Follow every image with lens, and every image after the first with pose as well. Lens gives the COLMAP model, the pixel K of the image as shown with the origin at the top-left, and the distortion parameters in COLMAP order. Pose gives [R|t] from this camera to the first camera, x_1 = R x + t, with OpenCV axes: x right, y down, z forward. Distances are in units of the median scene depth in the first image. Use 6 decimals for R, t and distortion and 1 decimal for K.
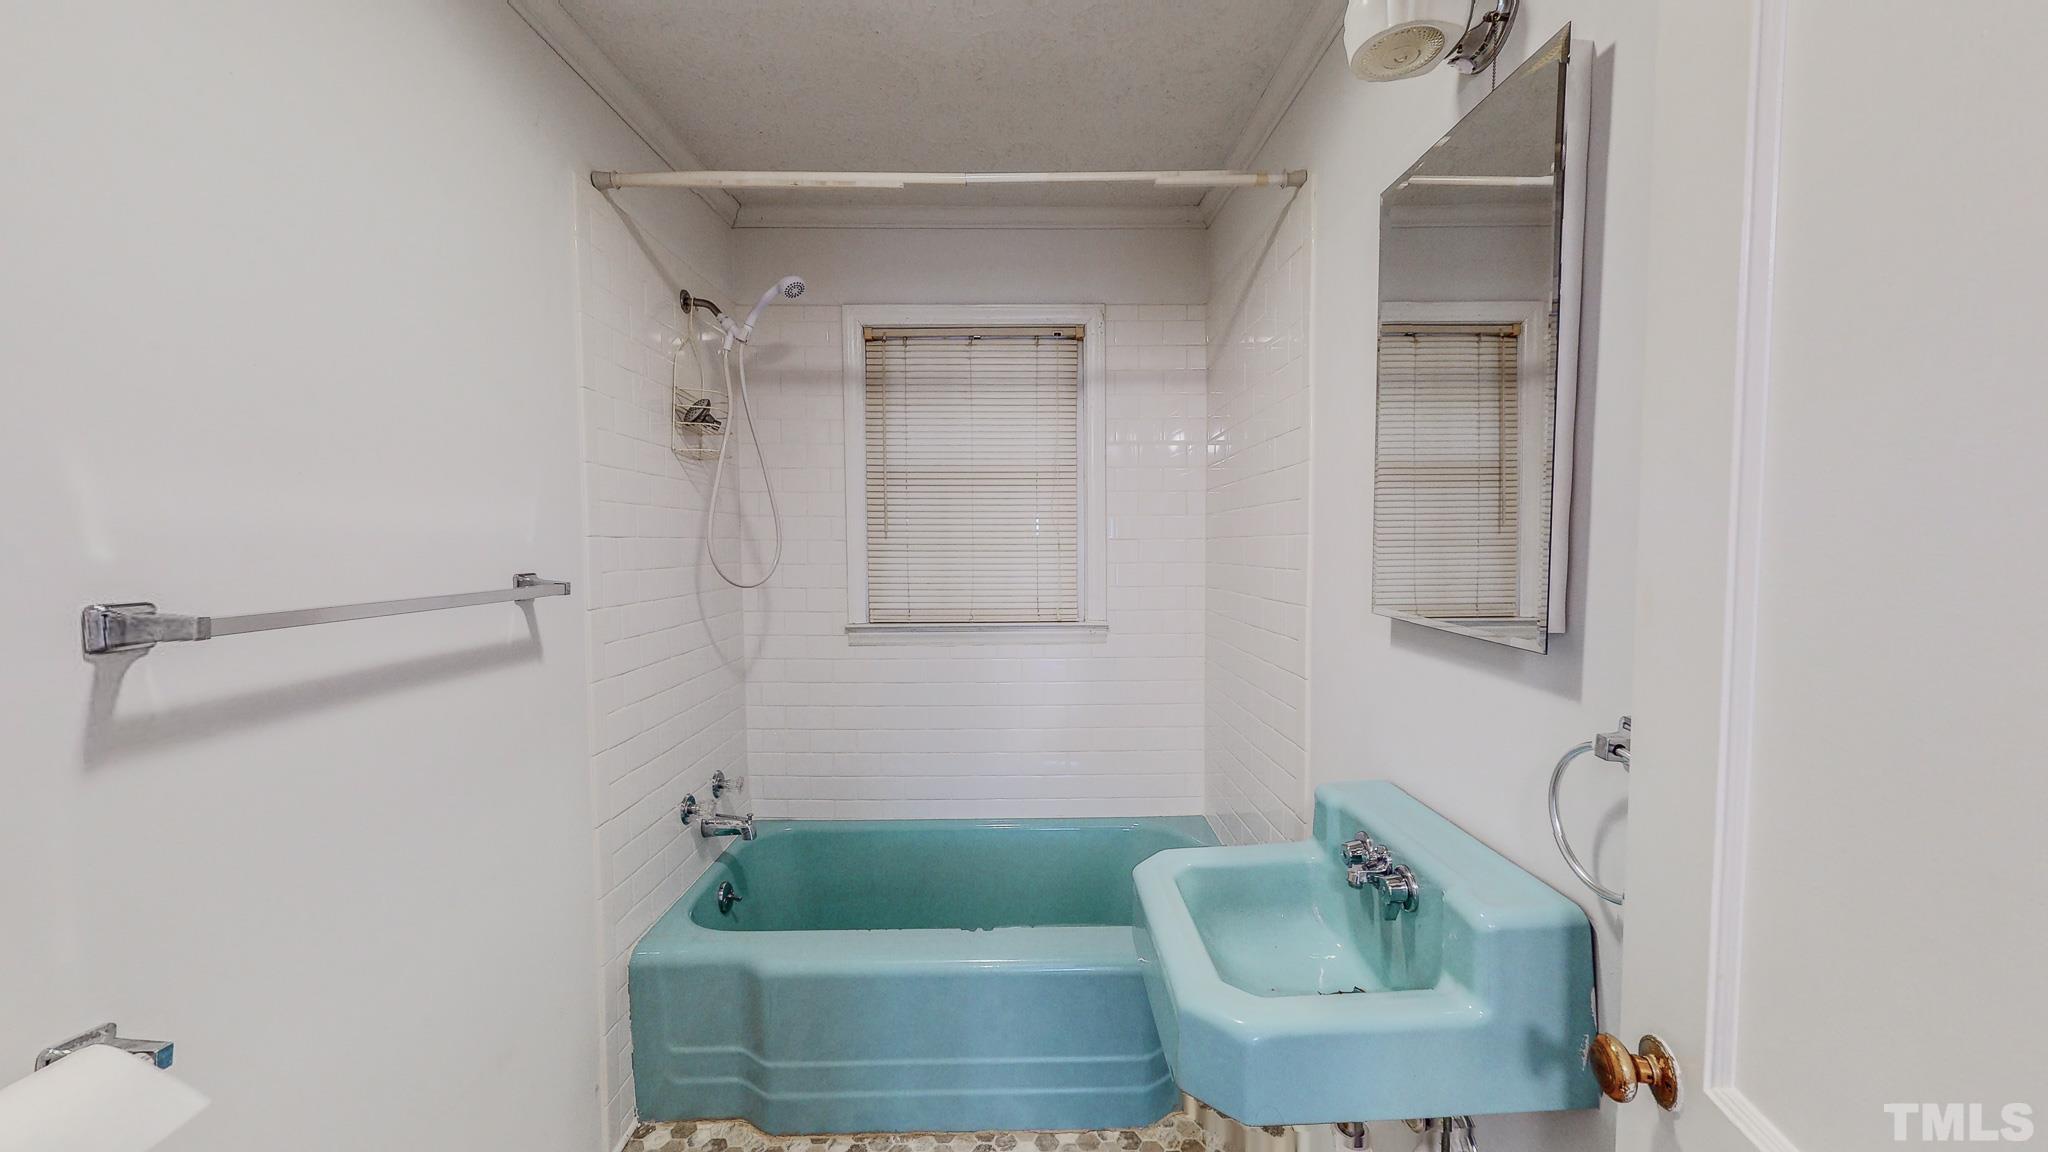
lens RADIAL K [[749.8, 0, 1024.0], [0, 749.8, 578.7], [0, 0, 1]] dist [-0.000734, -0.000001]
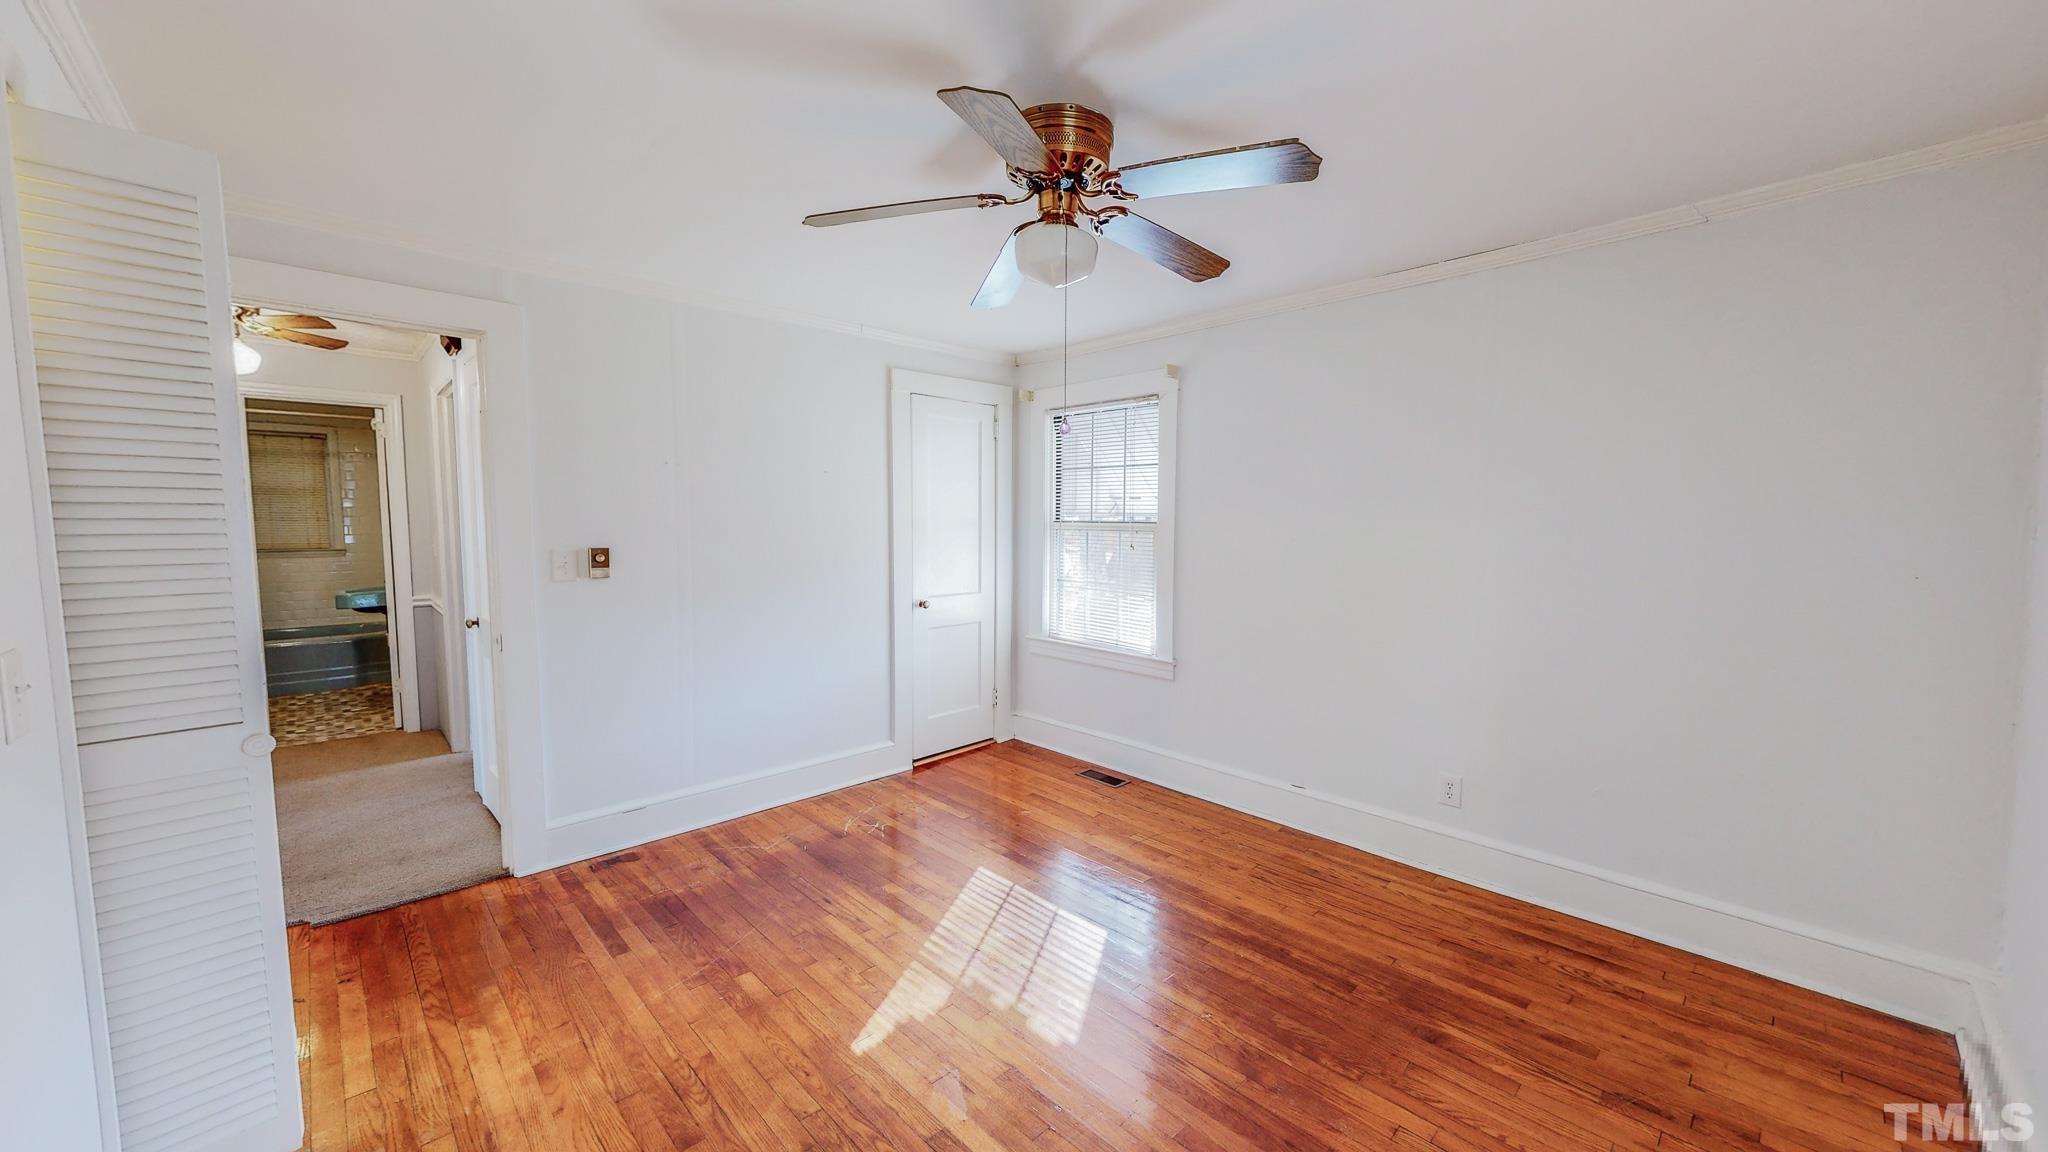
lens RADIAL K [[741.3, 0, 1020.5], [0, 741.3, 584.1], [0, 0, 1]] dist [-0.000808, 0.000002]
pose [[0.724840, -0.044057, 0.687507, 0.037198], [0.018237, 0.998830, 0.044780, 0.110463], [-0.688676, -0.019920, 0.724796, -2.528790]]
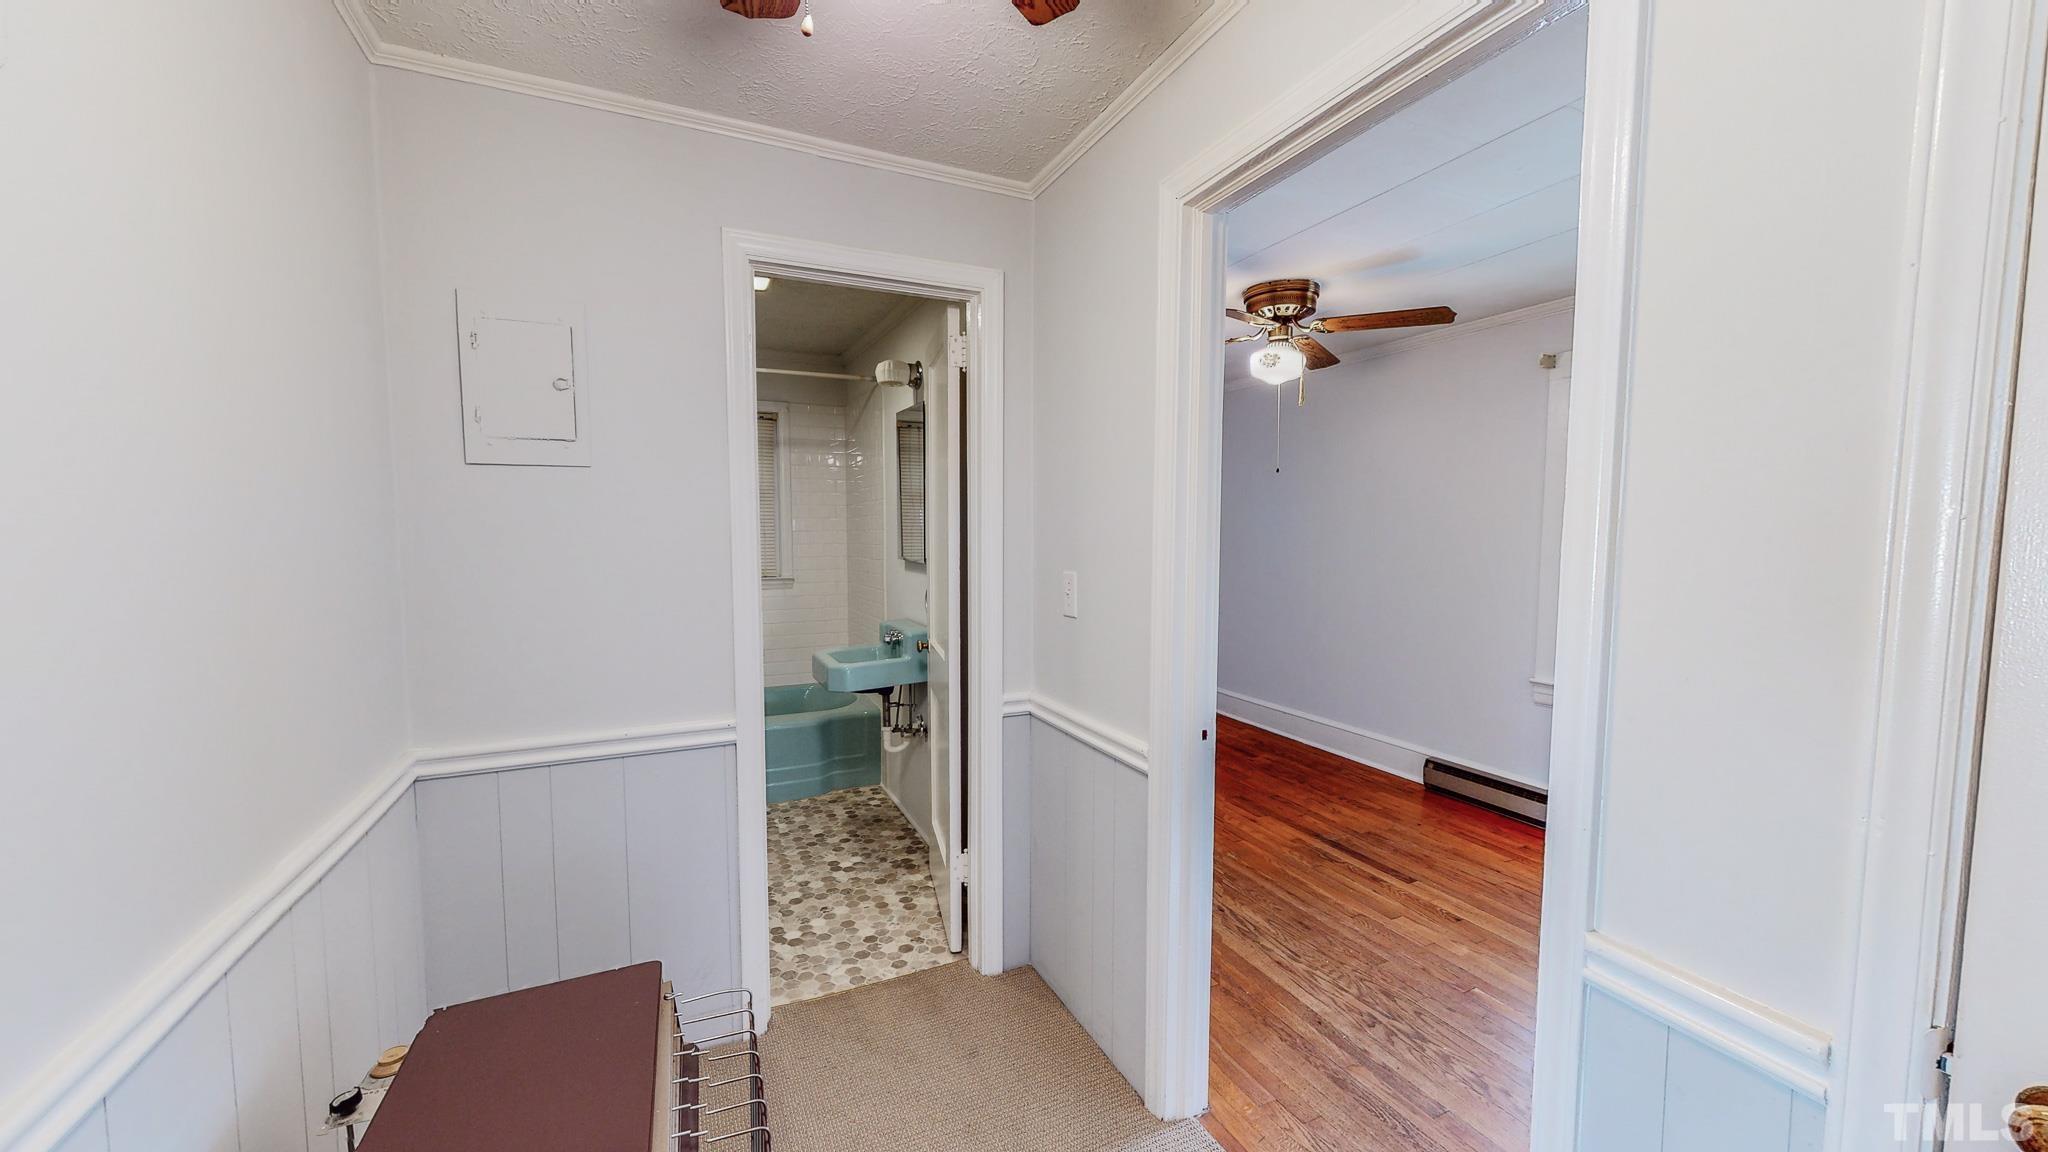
lens RADIAL K [[751.3, 0, 1028.7], [0, 751.3, 582.1], [0, 0, 1]] dist [-0.000256, 0.000010]
pose [[0.905415, -0.022312, 0.423940, -0.147509], [0.014798, 0.999670, 0.021006, 0.040910], [-0.424269, -0.012746, 0.905447, -0.905142]]
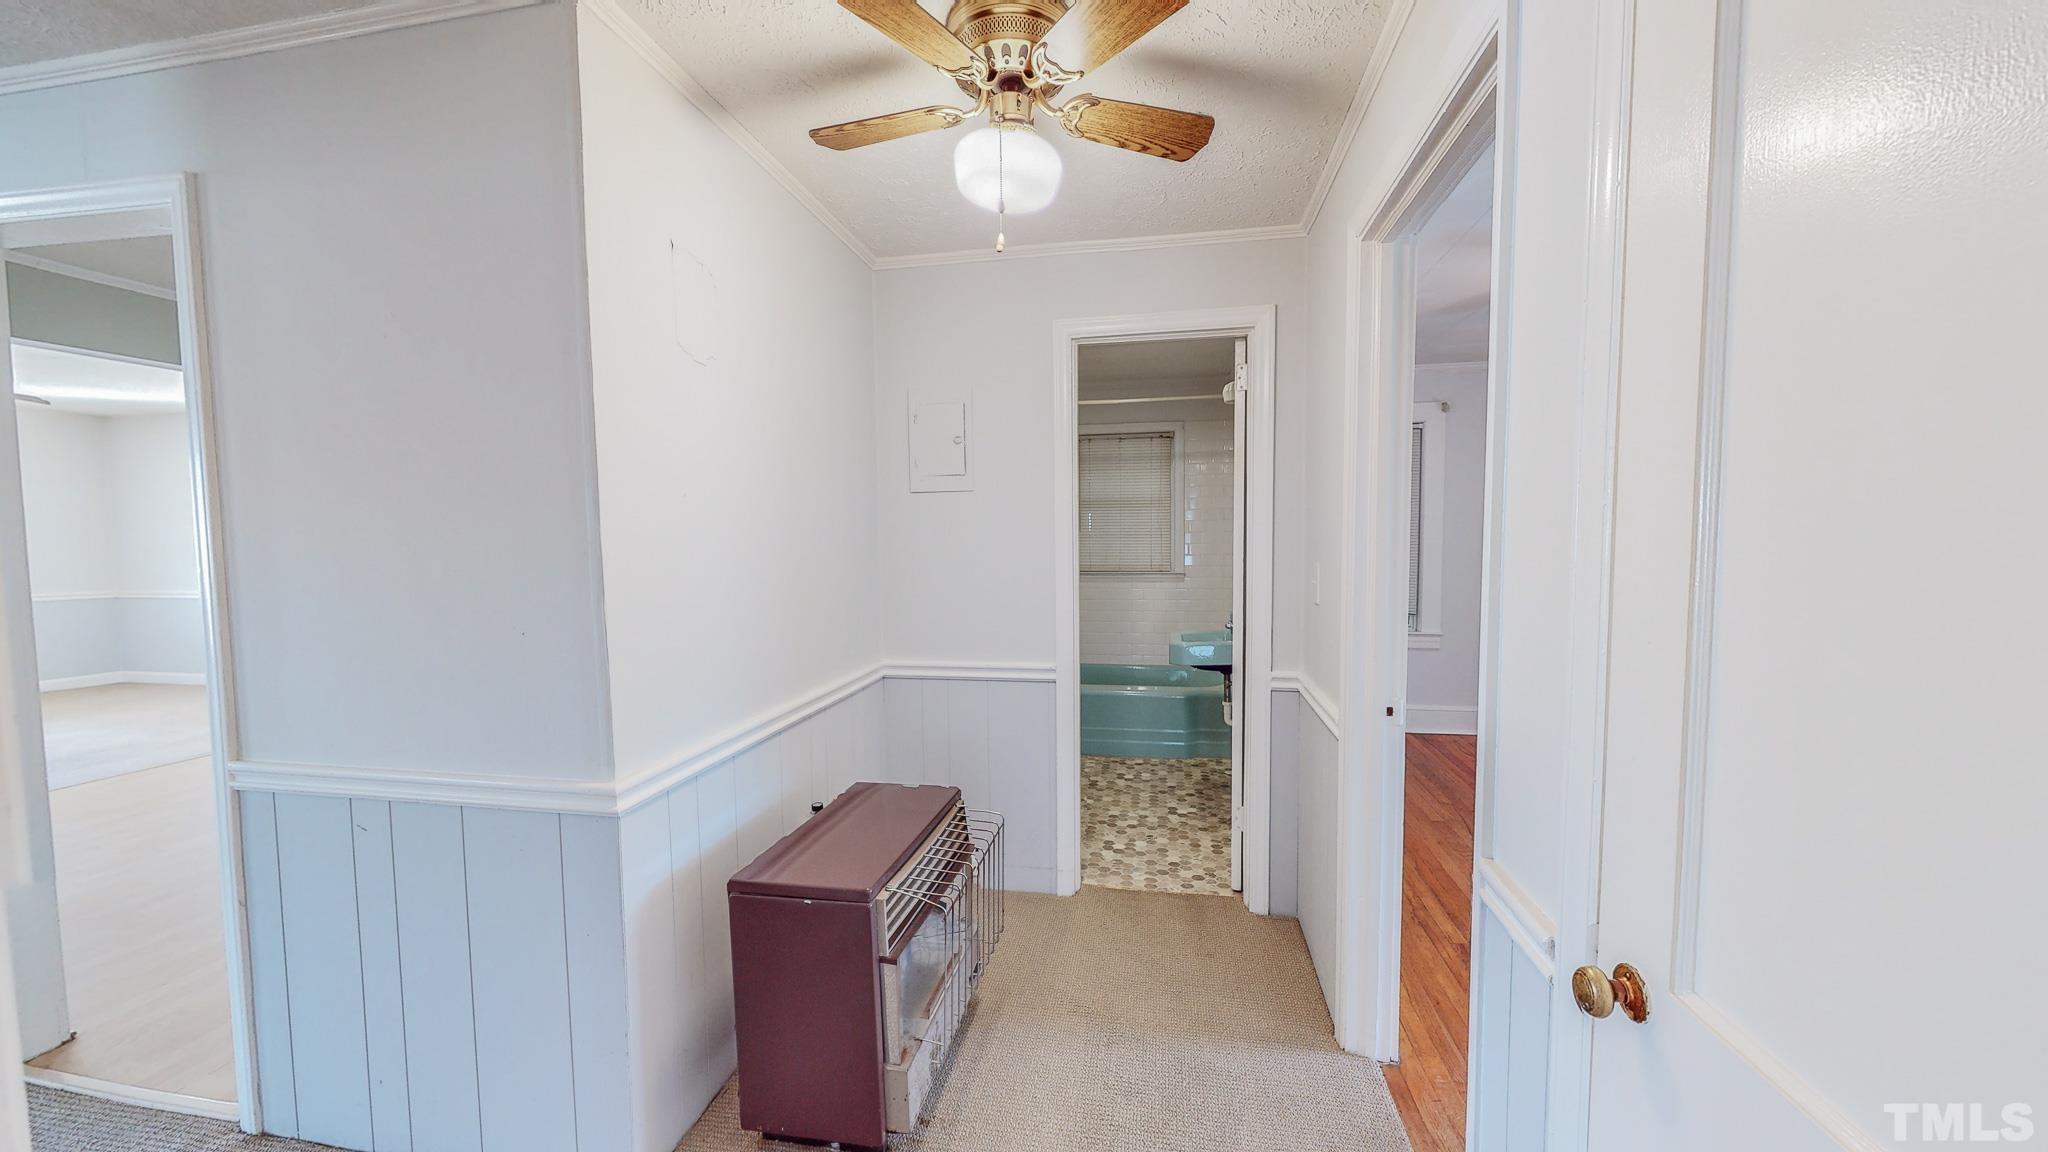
lens RADIAL K [[749.8, 0, 1024.0], [0, 749.8, 578.7], [0, 0, 1]] dist [-0.000734, -0.000001]
pose [[0.981803, 0.008593, -0.189707, 0.069891], [-0.006615, 0.999917, 0.011060, 0.058084], [0.189786, -0.009604, 0.981778, -1.163874]]
